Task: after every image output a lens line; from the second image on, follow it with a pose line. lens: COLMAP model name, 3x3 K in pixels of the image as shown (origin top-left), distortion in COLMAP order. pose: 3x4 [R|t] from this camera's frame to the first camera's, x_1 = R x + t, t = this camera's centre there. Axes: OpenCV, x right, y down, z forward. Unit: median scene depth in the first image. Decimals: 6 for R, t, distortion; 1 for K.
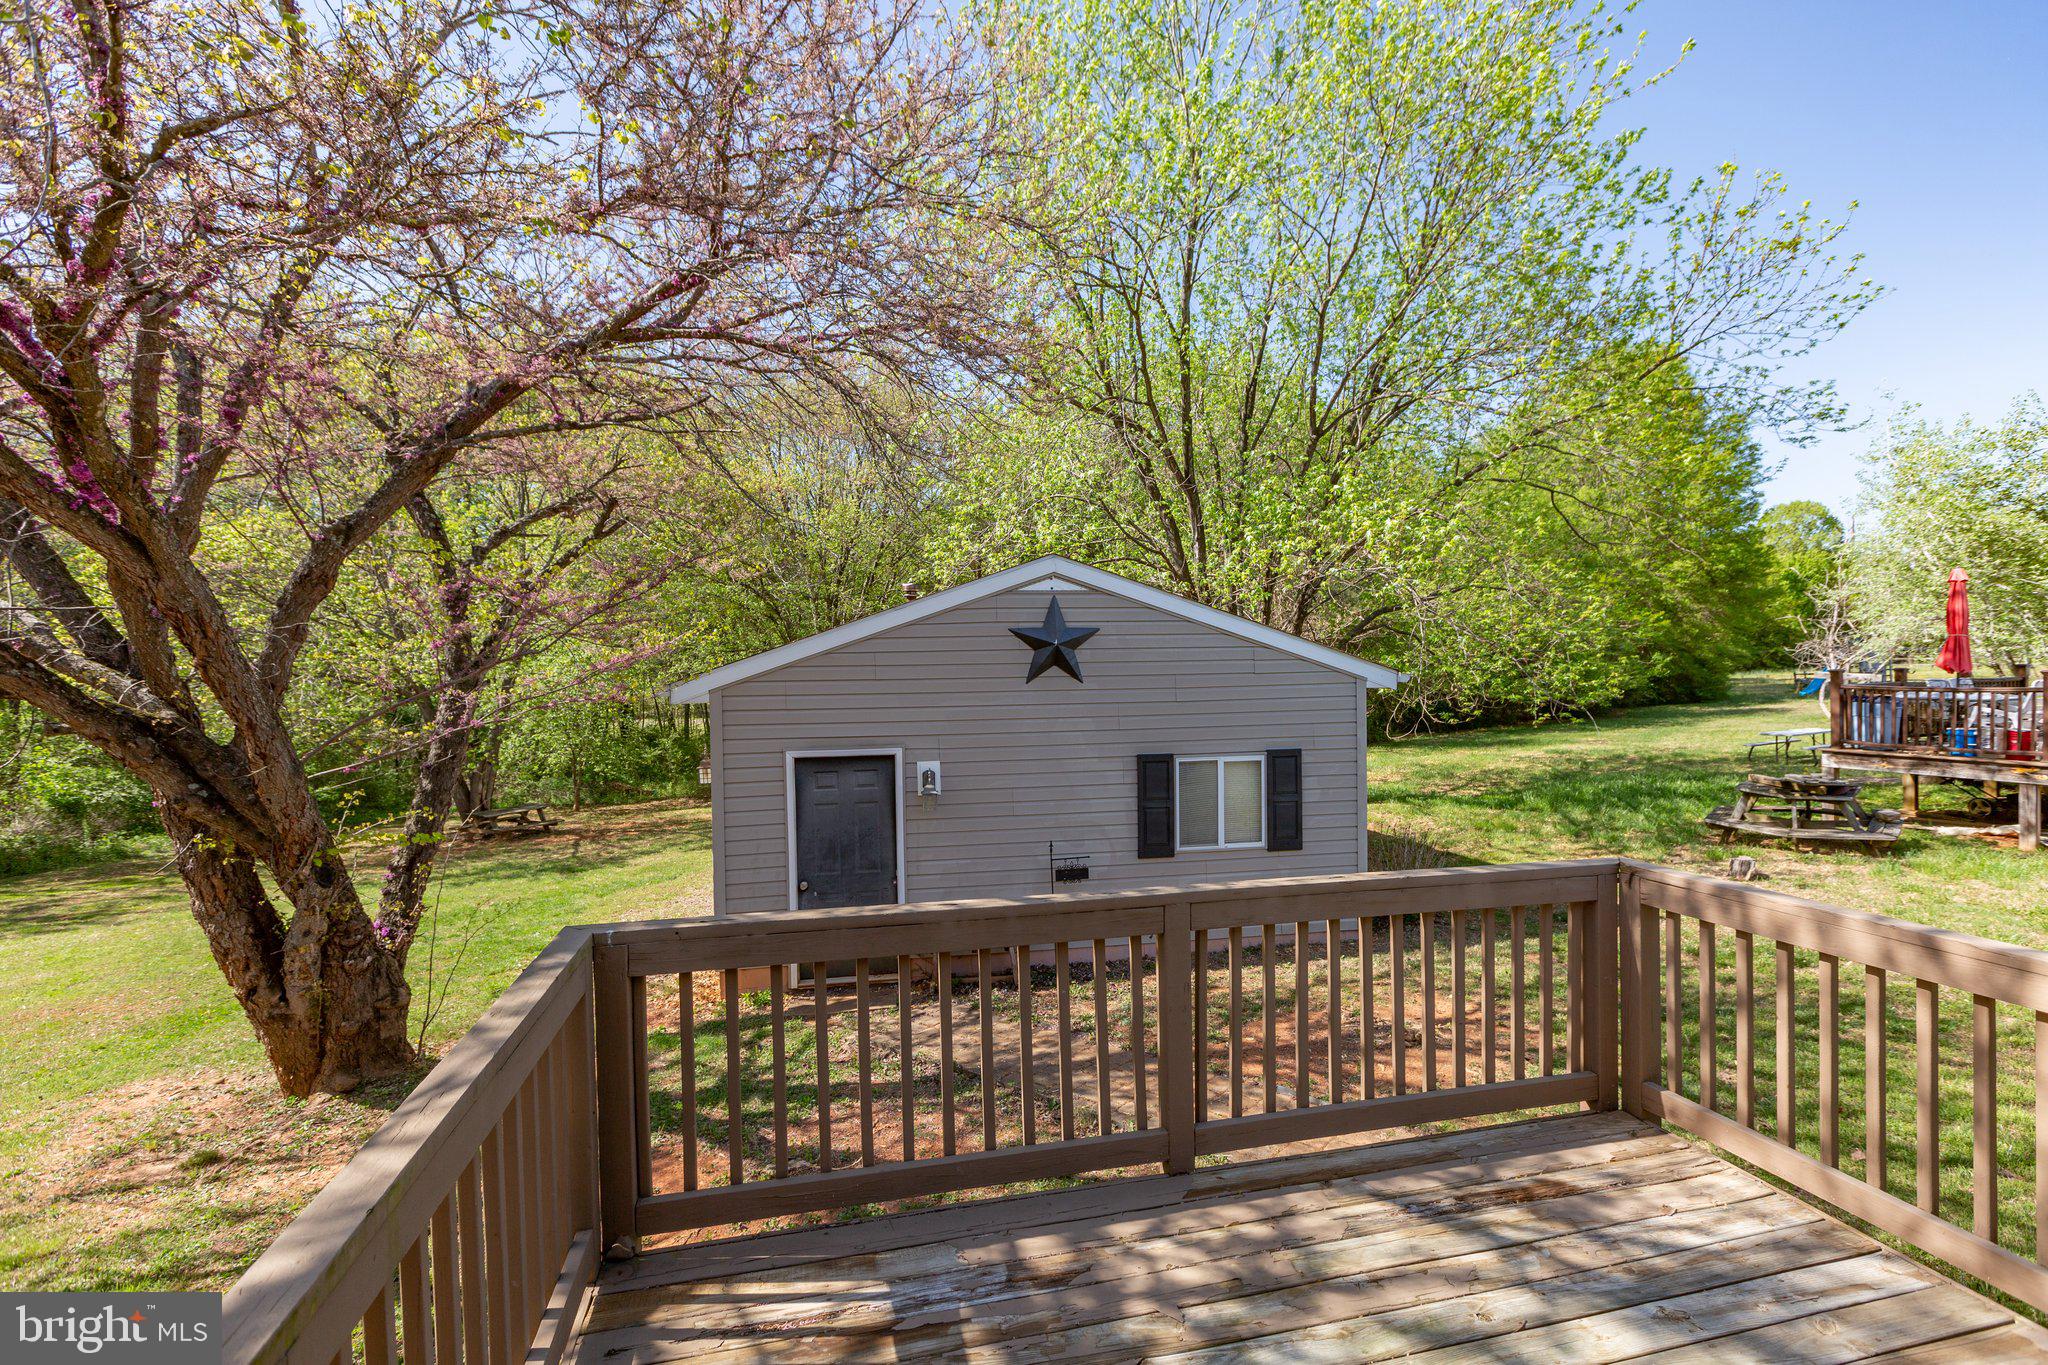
lens RADIAL K [[918.6, 0, 1021.6], [0, 918.6, 684.6], [0, 0, 1]] dist [-0.001973, -0.000841]
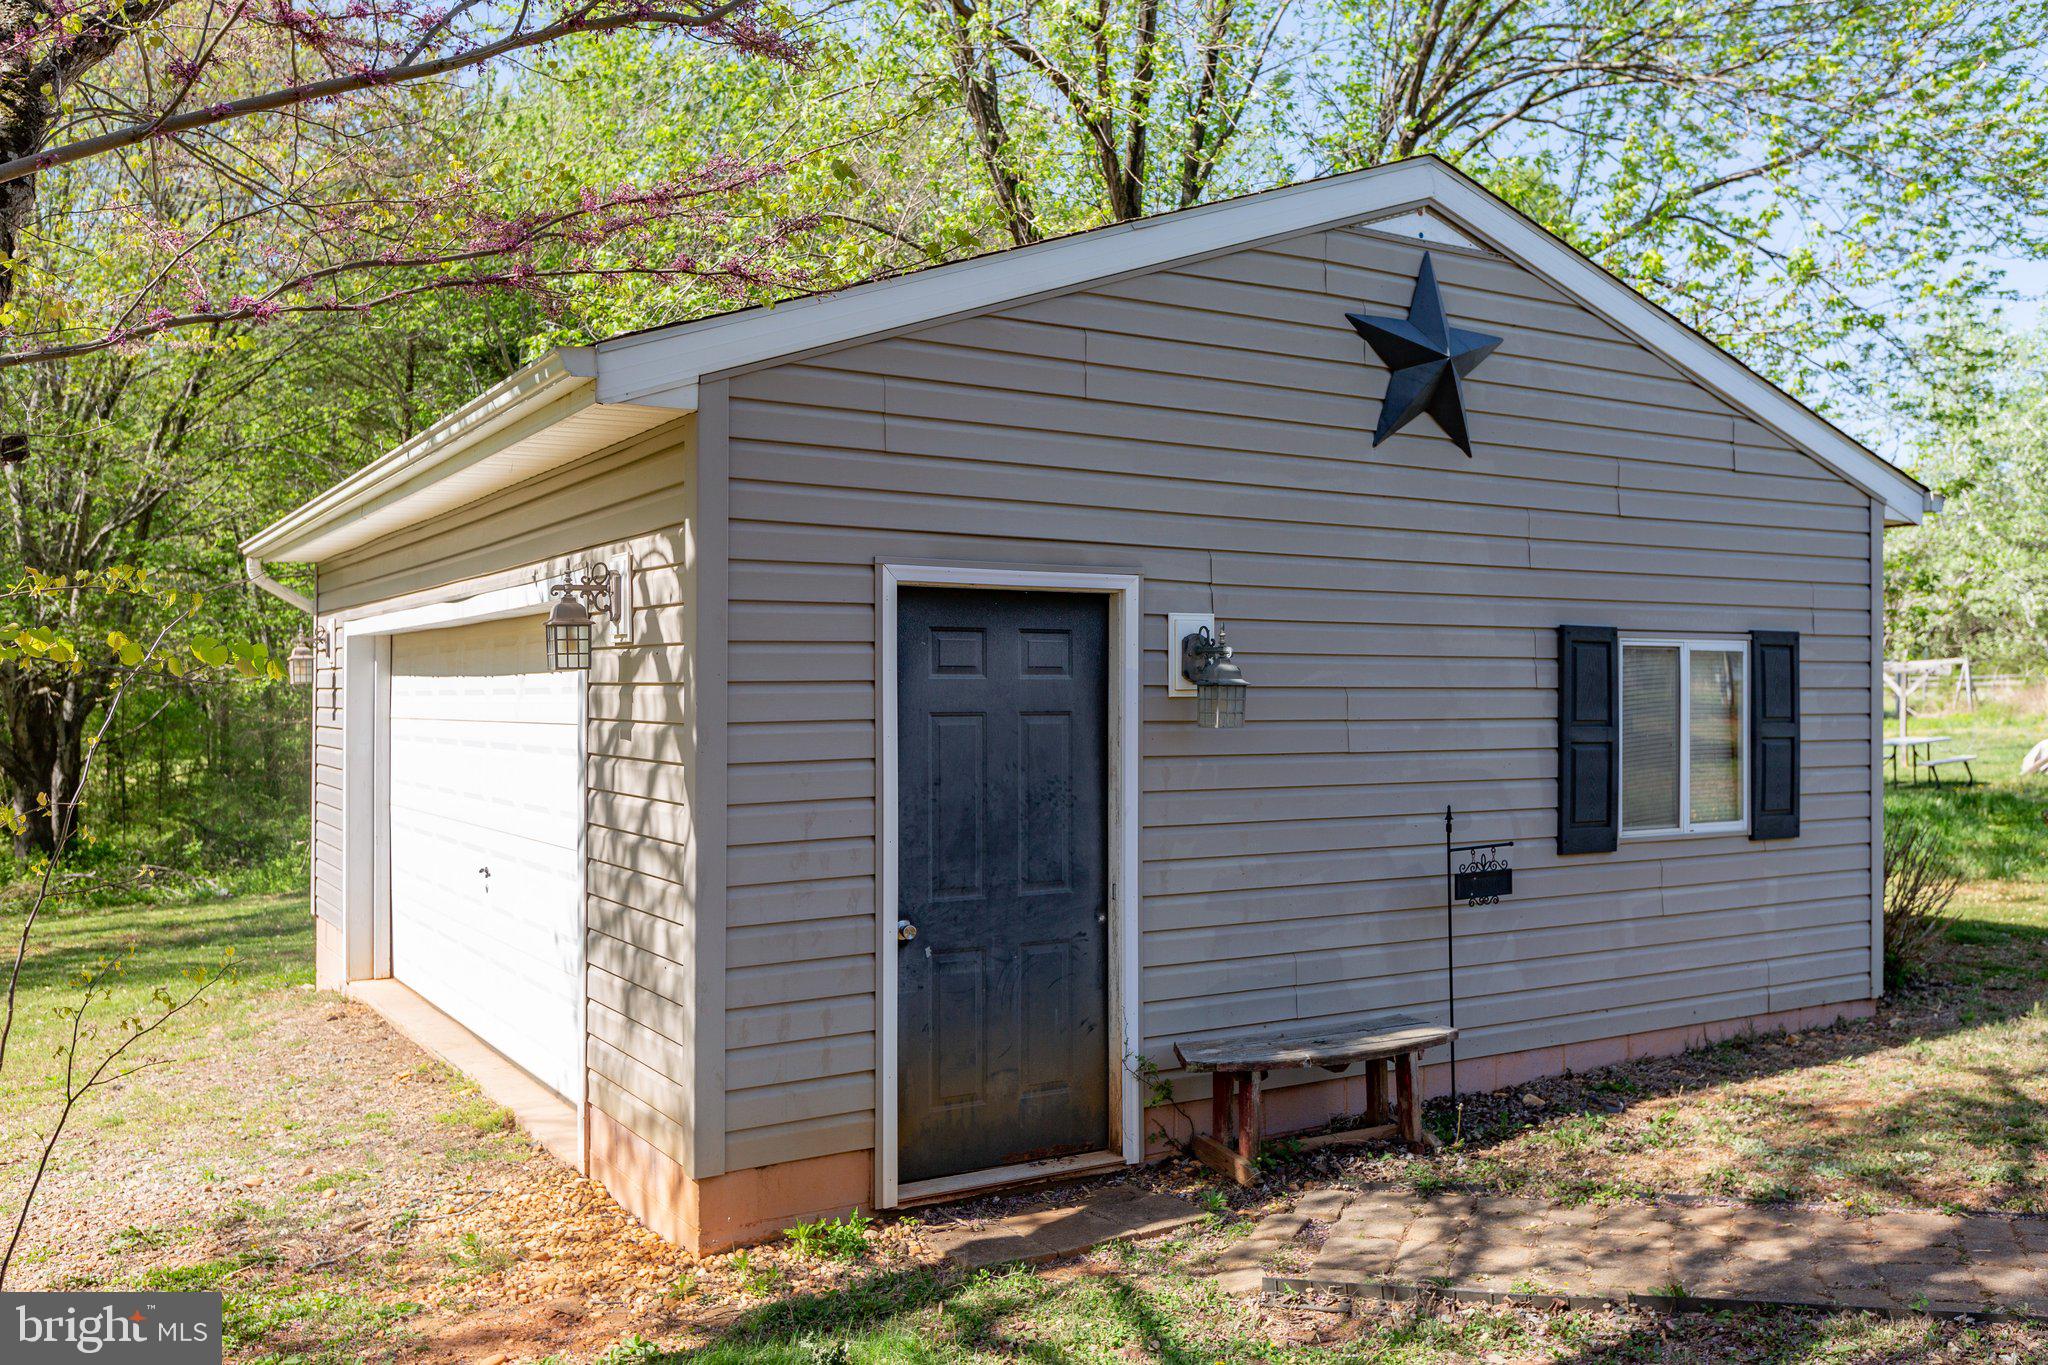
lens RADIAL K [[1694.6, 0, 1013.3], [0, 1694.6, 682.8], [0, 0, 1]] dist [0.001380, 0.007630]
pose [[0.921869, 0.021546, 0.386901, -0.462602], [-0.006341, 0.999158, -0.040535, 0.145039], [-0.387449, 0.034915, 0.921230, 0.343170]]
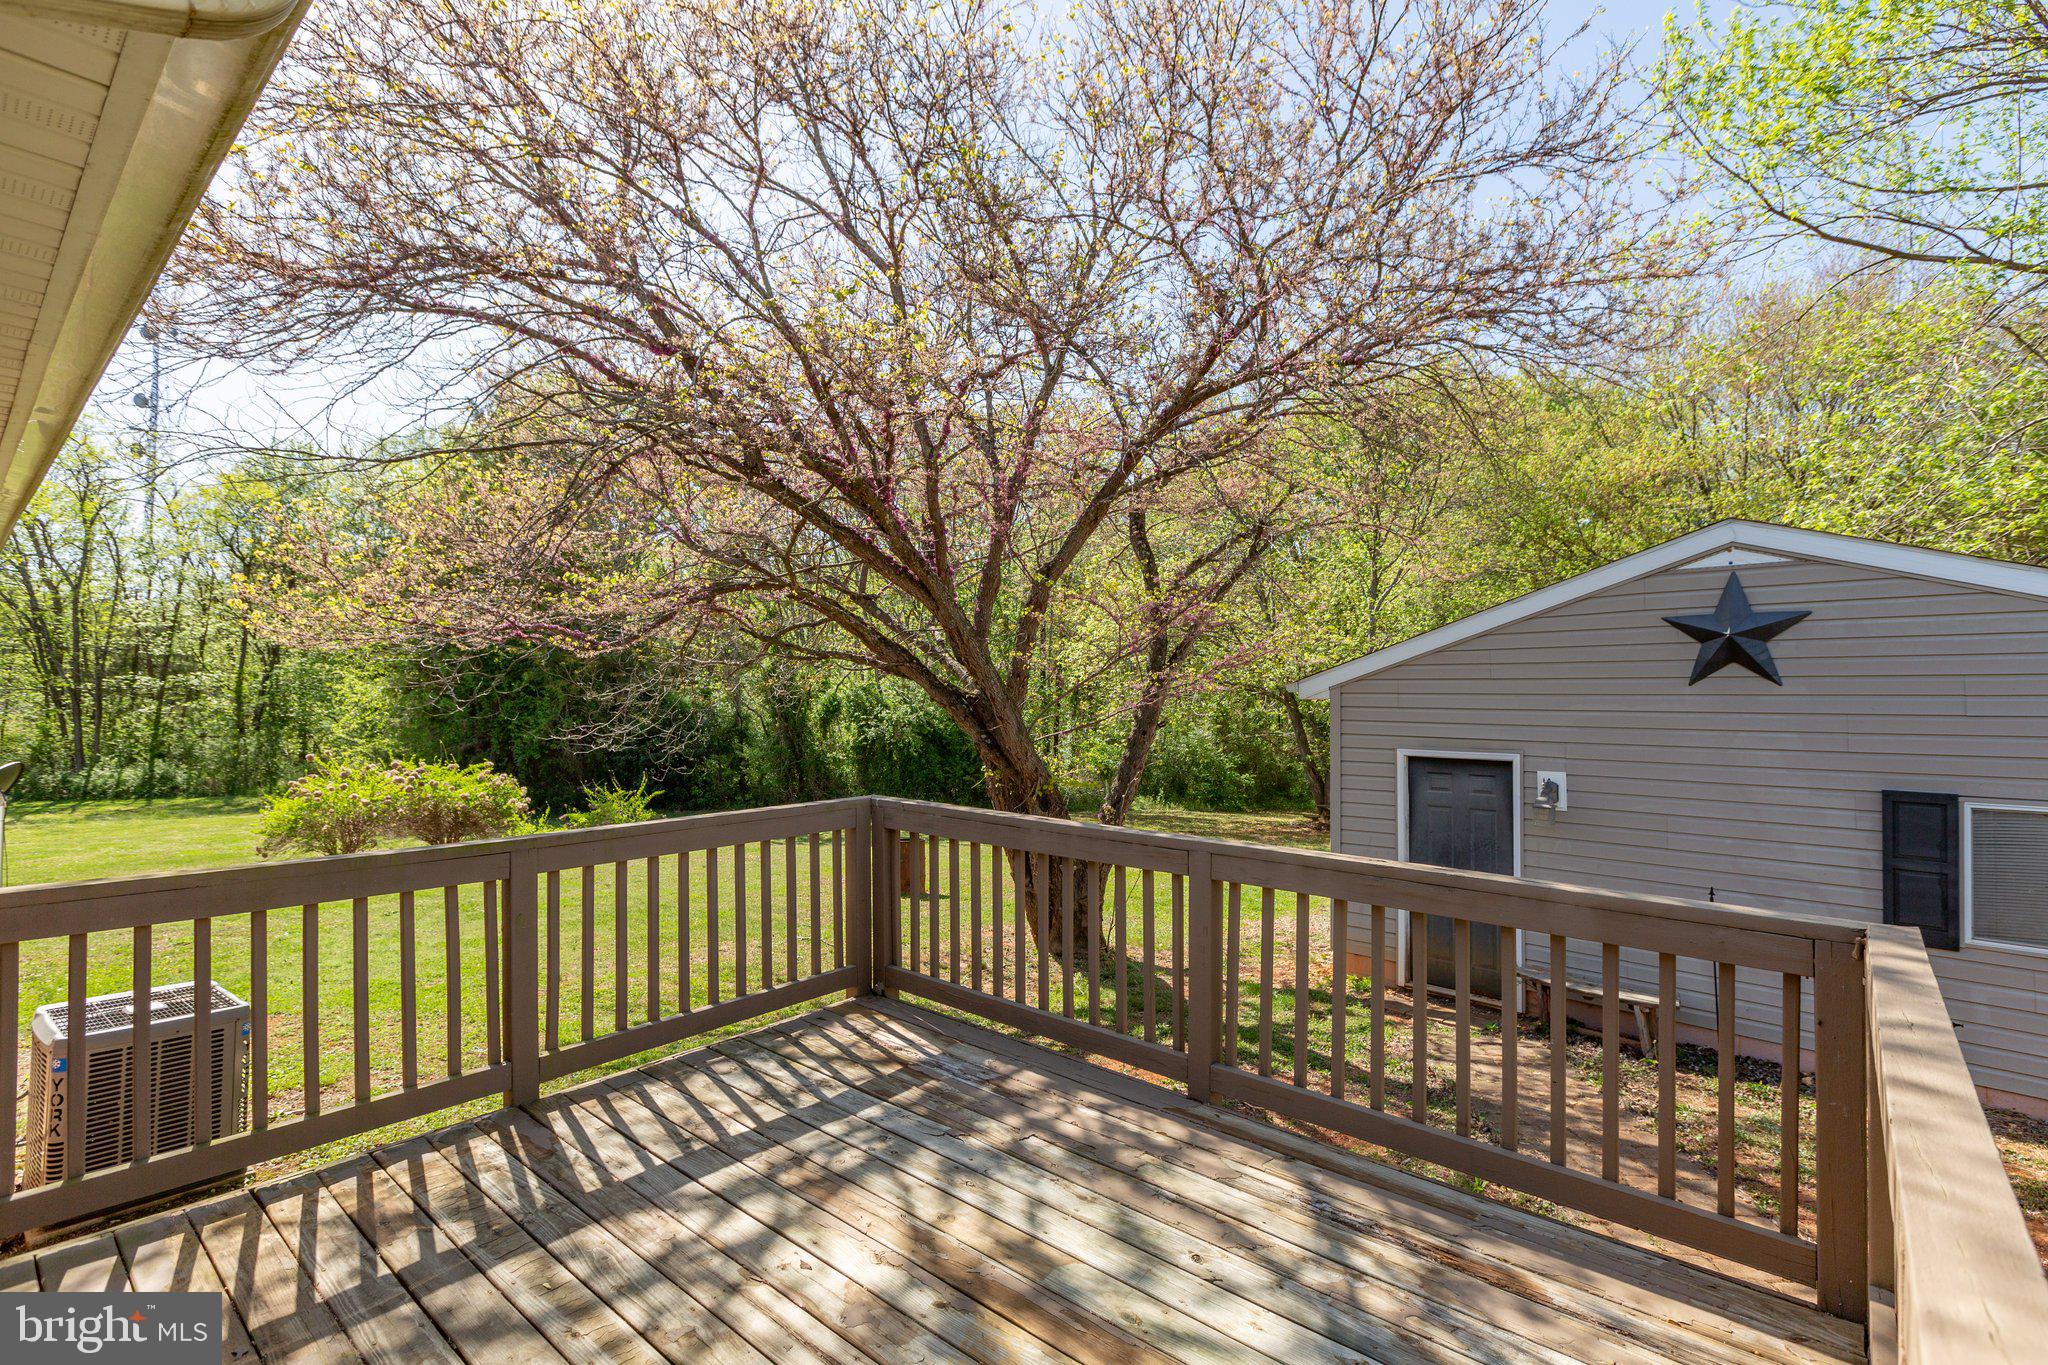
lens RADIAL K [[918.6, 0, 1017.0], [0, 918.6, 686.0], [0, 0, 1]] dist [-0.001973, -0.000841]
pose [[0.583258, 0.011896, -0.812200, 0.316342], [-0.027478, 0.999609, -0.005091, 0.019556], [0.811822, 0.025287, 0.583357, 0.063357]]
